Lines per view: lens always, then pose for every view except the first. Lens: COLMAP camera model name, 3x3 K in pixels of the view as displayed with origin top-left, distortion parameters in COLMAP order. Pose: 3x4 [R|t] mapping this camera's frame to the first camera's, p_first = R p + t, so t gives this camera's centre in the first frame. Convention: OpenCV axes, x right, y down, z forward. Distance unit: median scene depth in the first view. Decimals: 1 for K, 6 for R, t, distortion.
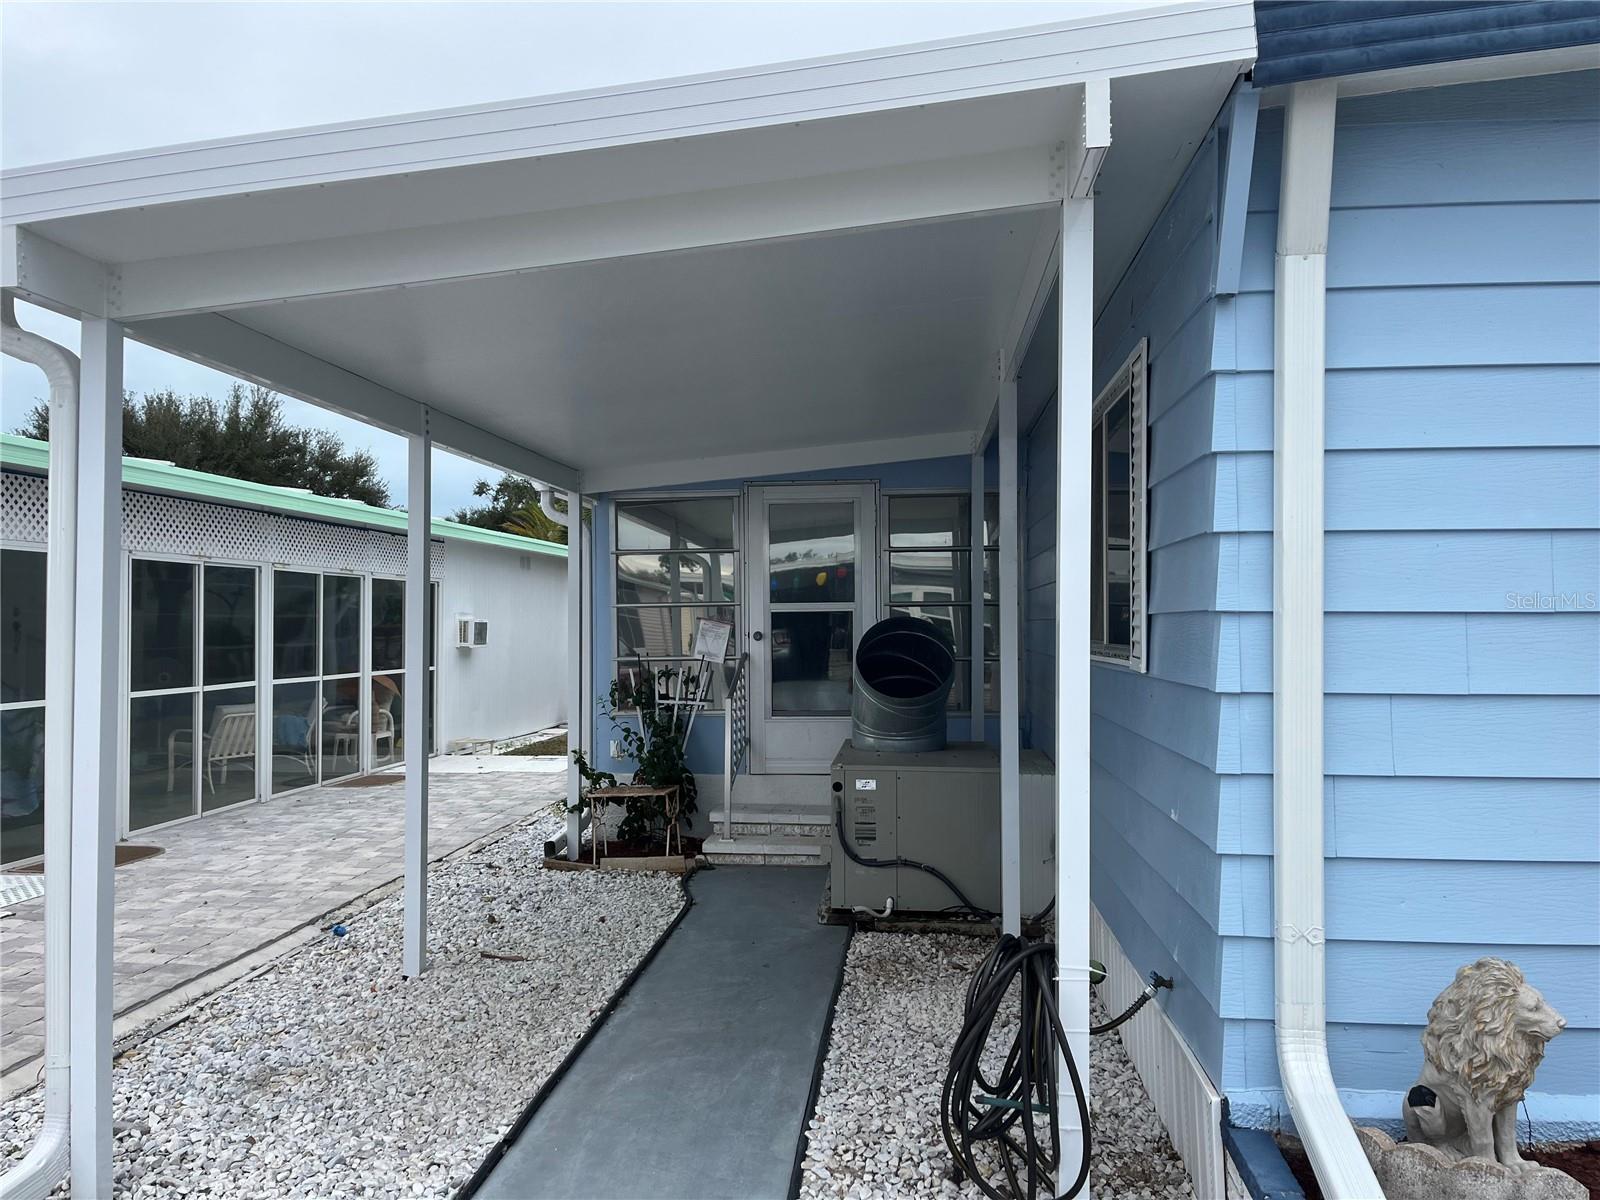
lens RADIAL K [[1195.6, 0, 797.5], [0, 1195.6, 590.3], [0, 0, 1]] dist [0.062376, -0.068877]
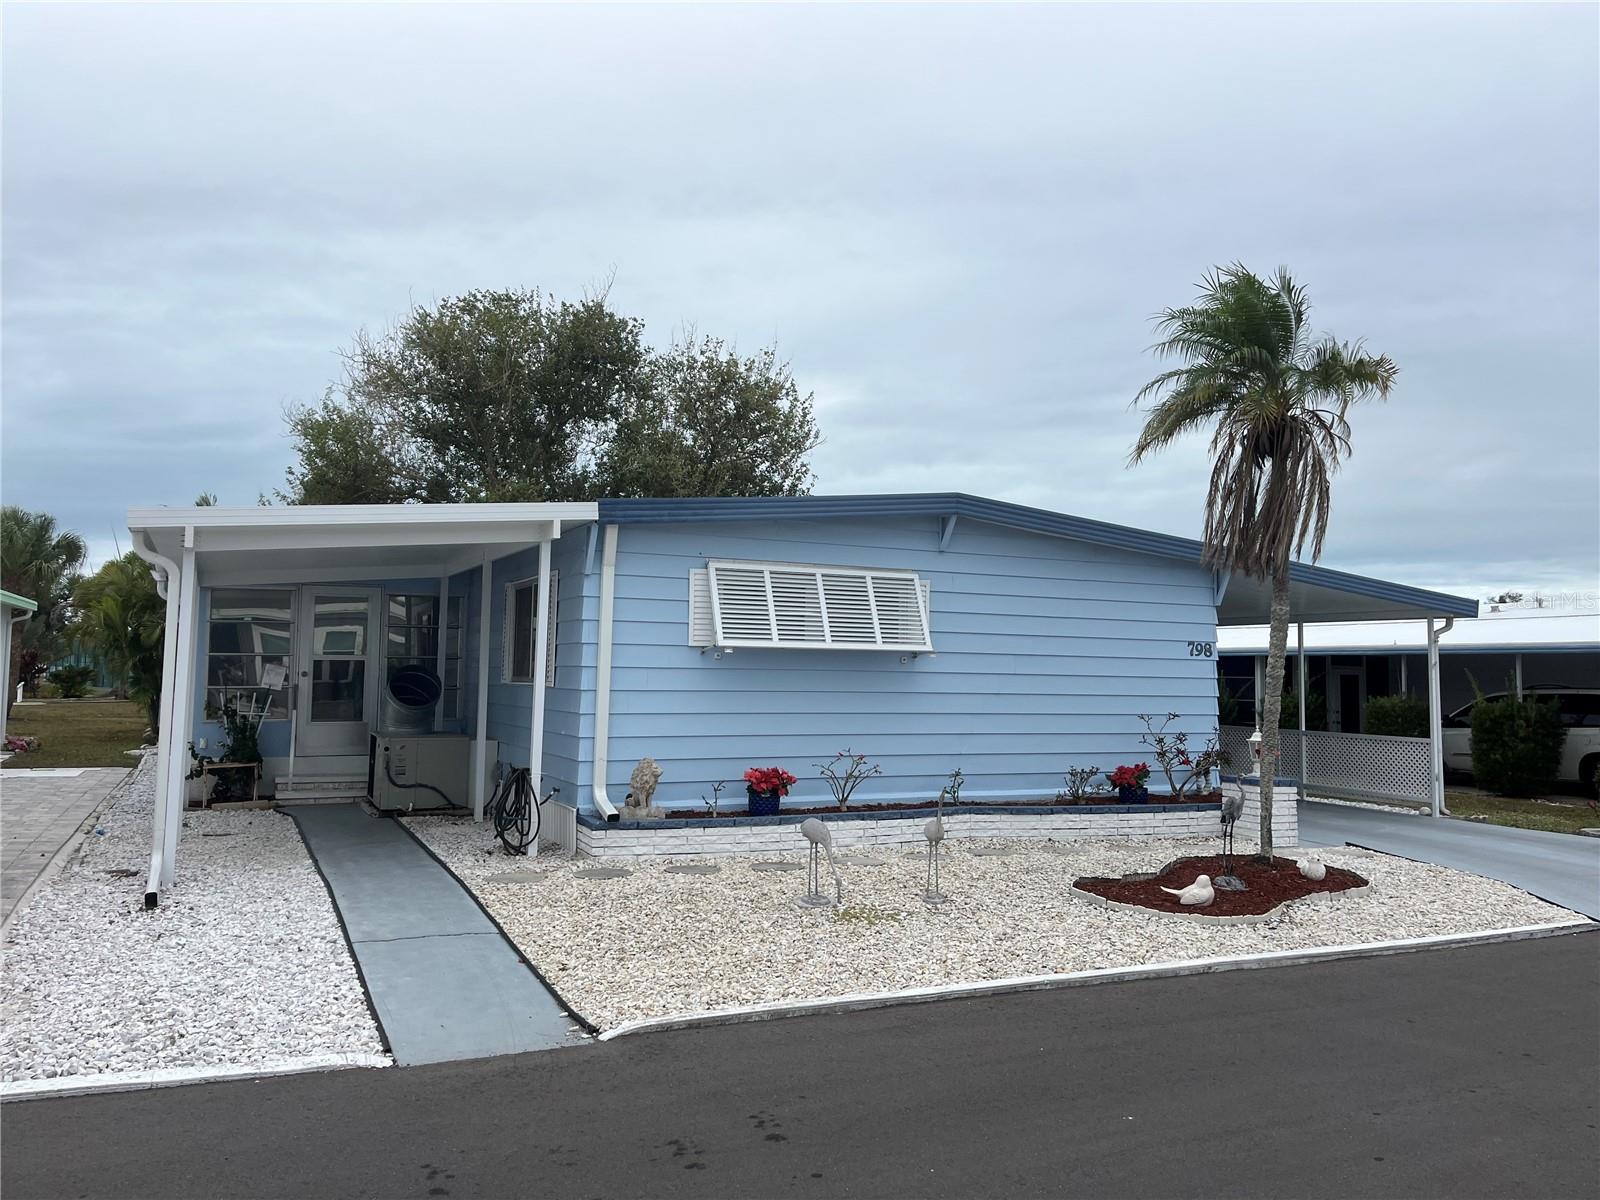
lens RADIAL K [[1195.6, 0, 797.5], [0, 1195.6, 590.3], [0, 0, 1]] dist [0.062376, -0.068877]
pose [[0.850483, 0.049063, 0.523709, -0.434441], [-0.029098, 0.998504, -0.046290, -0.027124], [-0.525197, 0.024130, 0.850638, -1.045028]]
